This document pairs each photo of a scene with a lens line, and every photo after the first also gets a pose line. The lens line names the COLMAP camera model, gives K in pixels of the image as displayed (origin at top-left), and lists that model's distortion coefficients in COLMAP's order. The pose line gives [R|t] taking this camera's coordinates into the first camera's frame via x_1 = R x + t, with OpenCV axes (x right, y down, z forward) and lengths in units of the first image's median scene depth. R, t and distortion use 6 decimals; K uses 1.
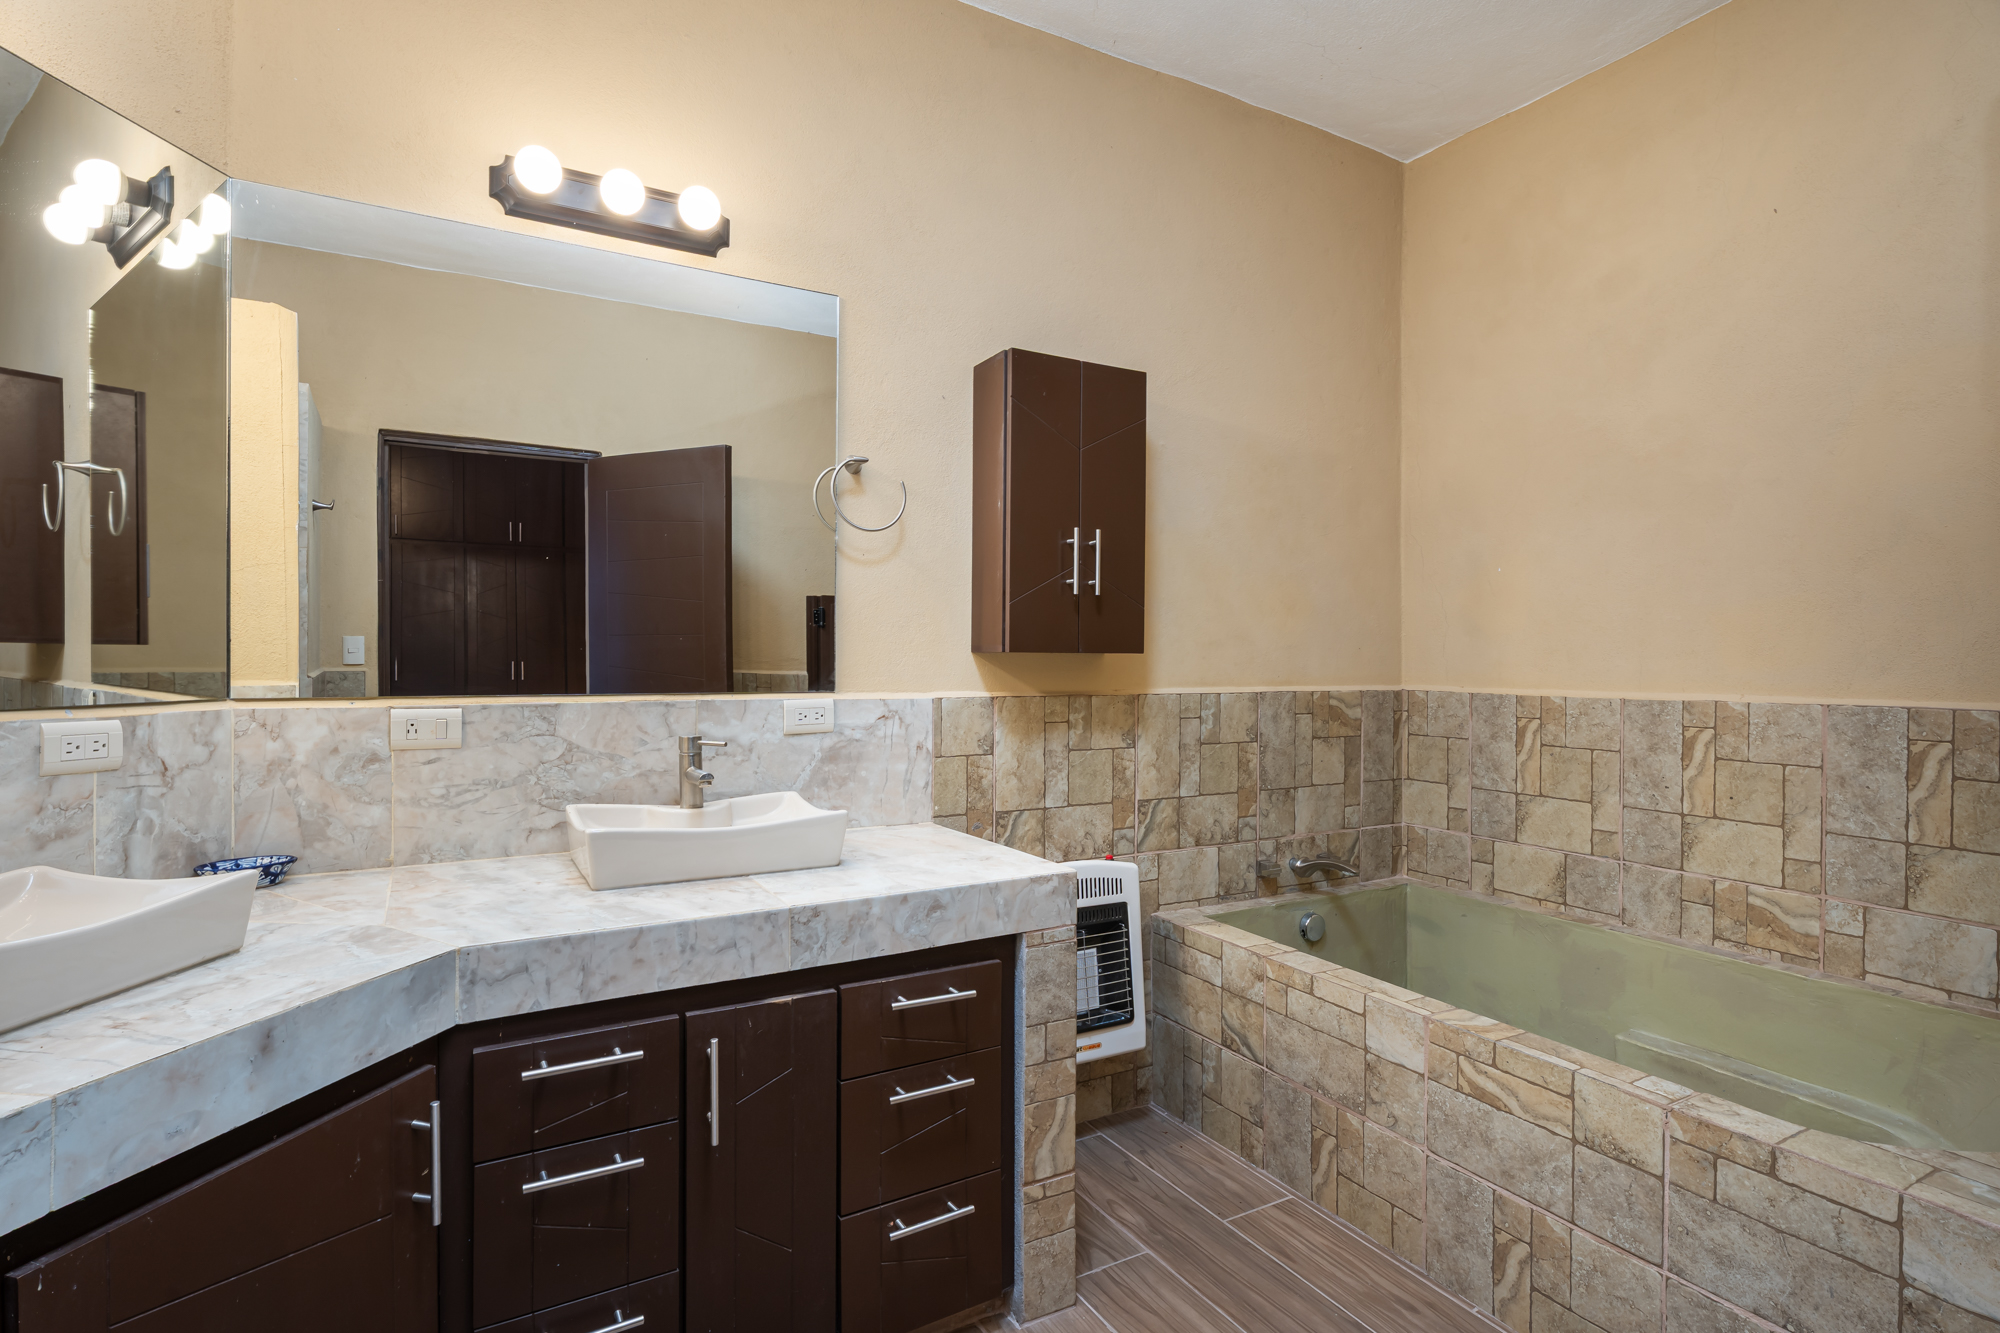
lens RADIAL K [[979.8, 0, 1000.8], [0, 979.8, 665.2], [0, 0, 1]] dist [-0.005271, 0.002520]
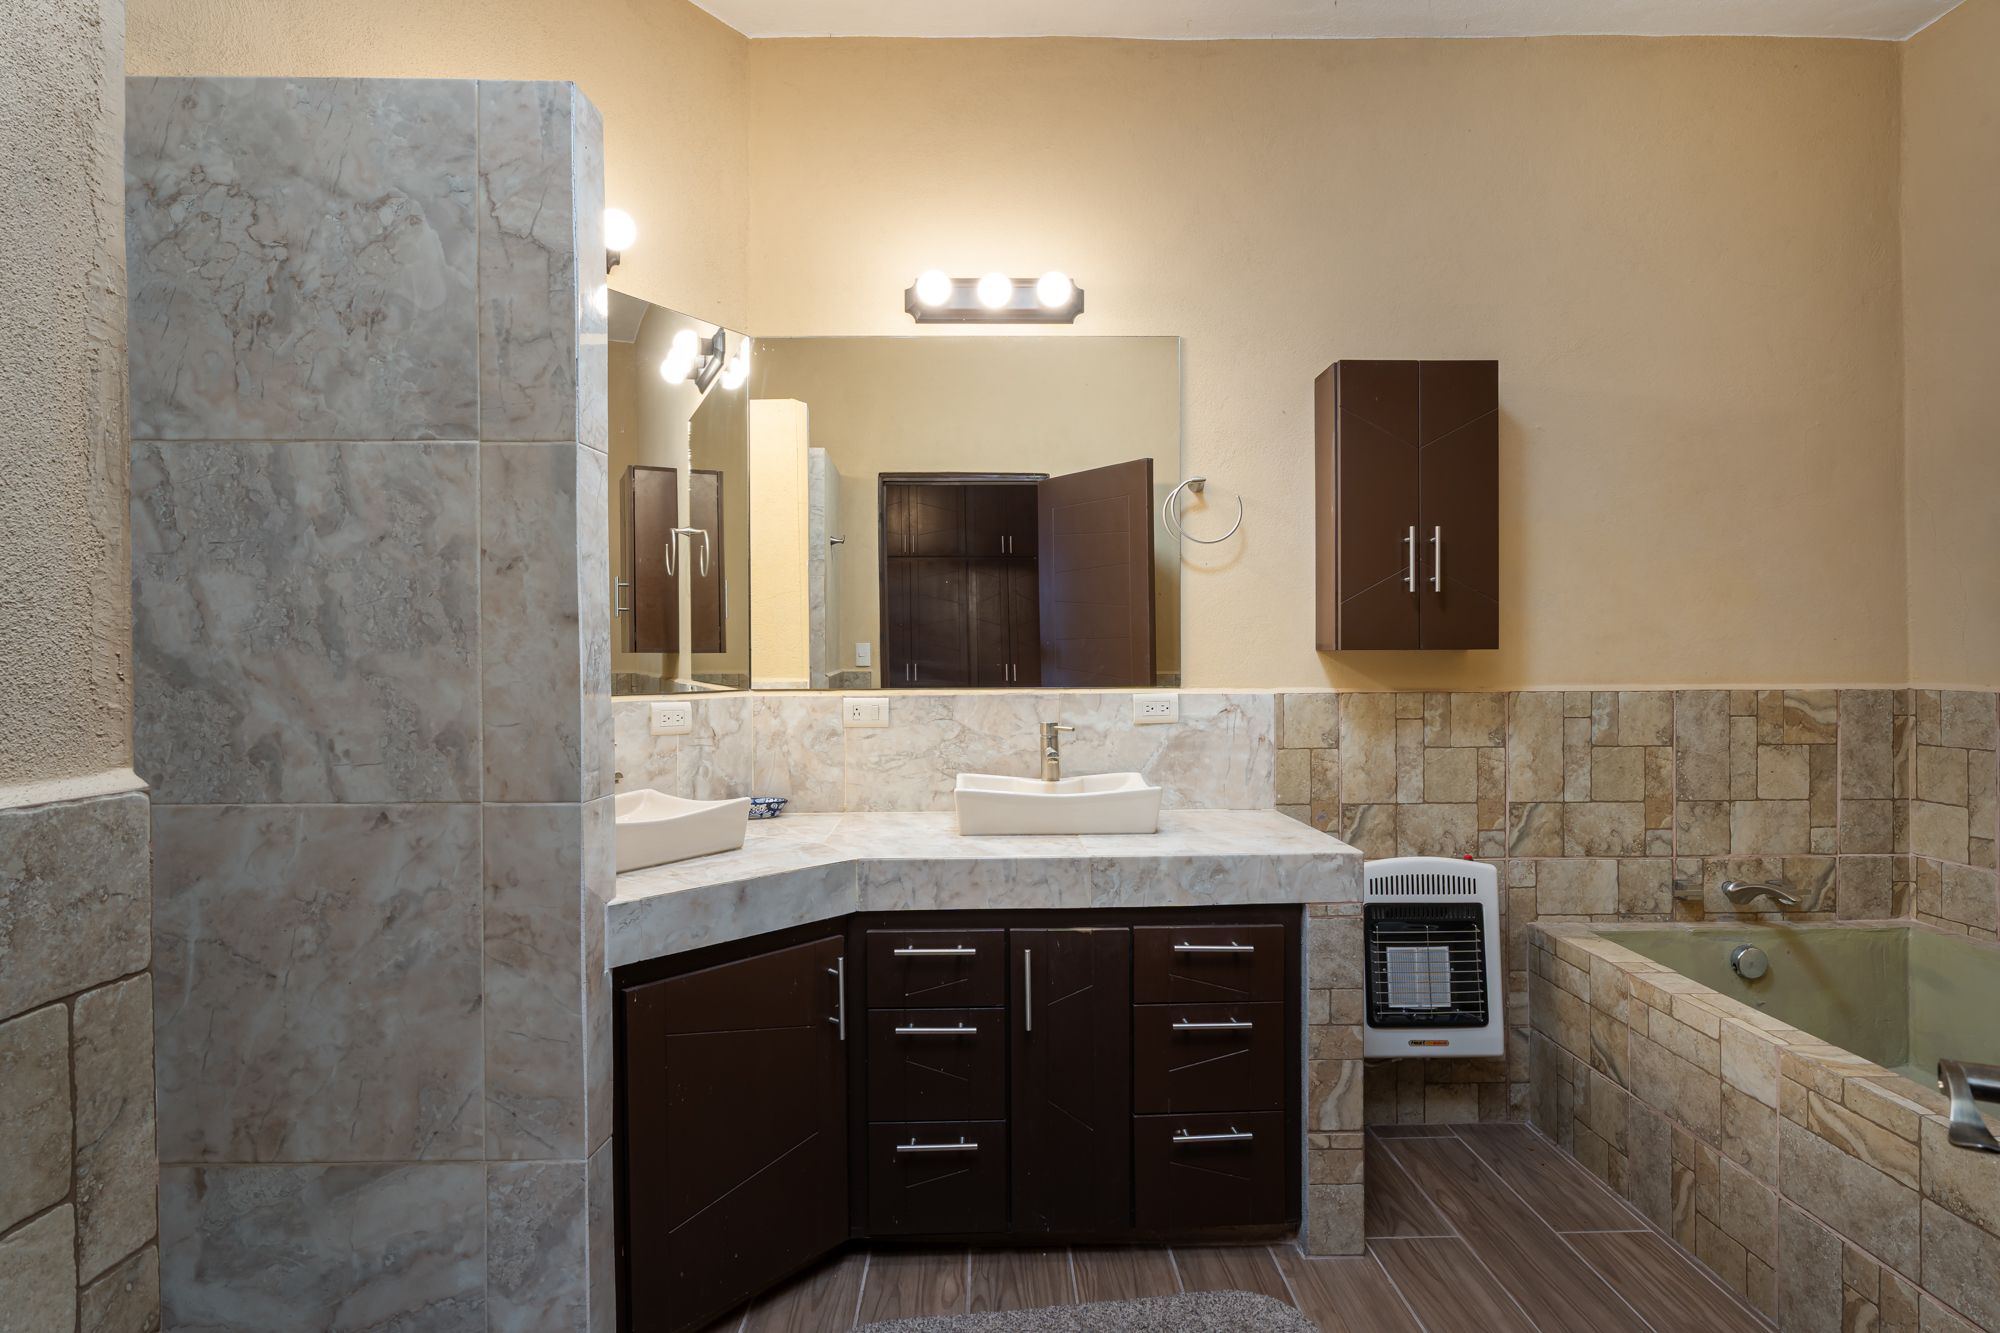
lens RADIAL K [[1077.7, 0, 1007.5], [0, 1077.7, 664.9], [0, 0, 1]] dist [-0.012102, 0.001697]
pose [[0.880516, -0.007176, -0.473962, 0.254772], [0.006925, 0.999973, -0.002277, 0.002983], [0.473966, -0.001277, 0.880542, -0.194116]]
